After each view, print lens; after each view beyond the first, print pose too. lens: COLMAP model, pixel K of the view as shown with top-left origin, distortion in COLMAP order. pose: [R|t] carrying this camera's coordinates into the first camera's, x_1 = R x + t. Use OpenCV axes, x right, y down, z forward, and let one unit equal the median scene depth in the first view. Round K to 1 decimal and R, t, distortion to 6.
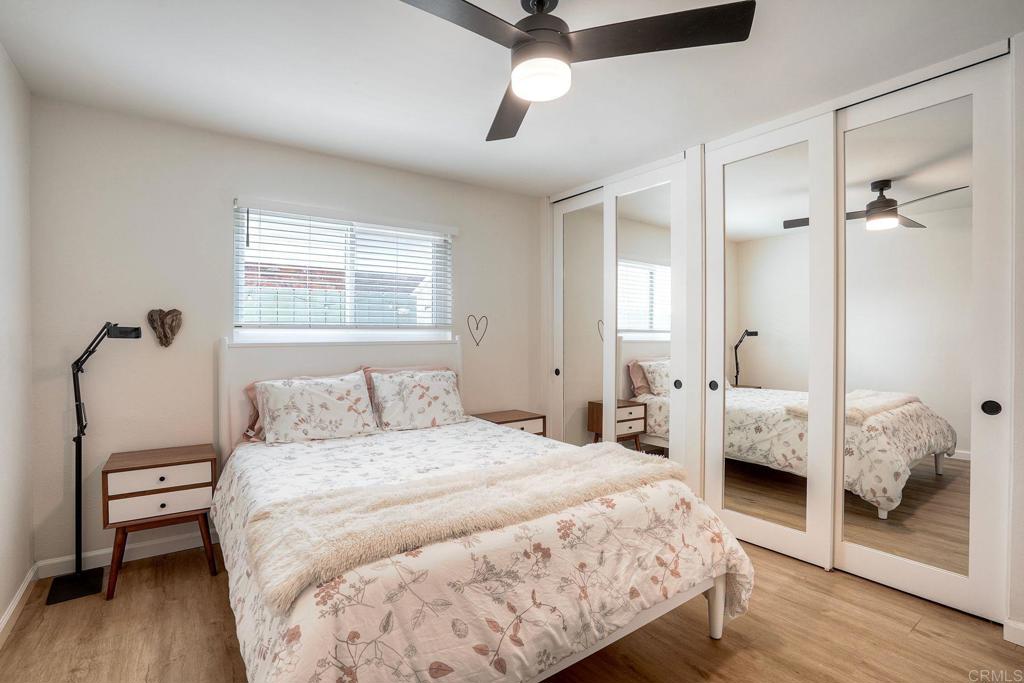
lens RADIAL K [[475.9, 0, 504.1], [0, 475.9, 343.4], [0, 0, 1]] dist [-0.063117, 0.025099]
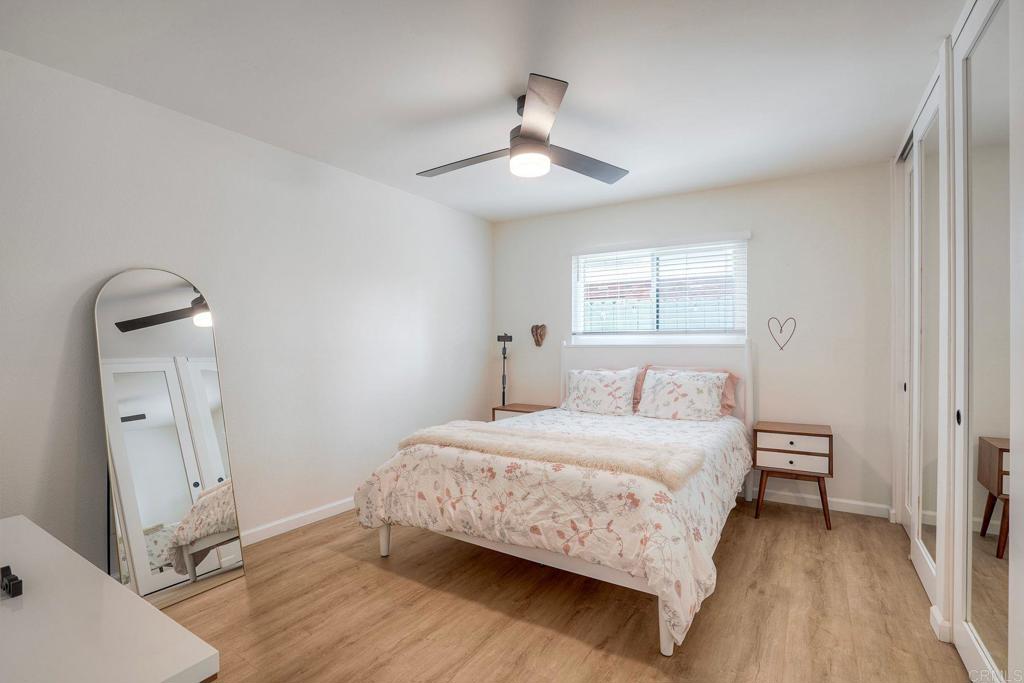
lens RADIAL K [[475.9, 0, 504.1], [0, 475.9, 343.4], [0, 0, 1]] dist [-0.063117, 0.025099]
pose [[0.365866, 0.003549, -0.930661, 1.332743], [-0.009334, 0.999956, 0.000144, -0.005203], [0.930621, 0.008634, 0.365883, 0.359917]]
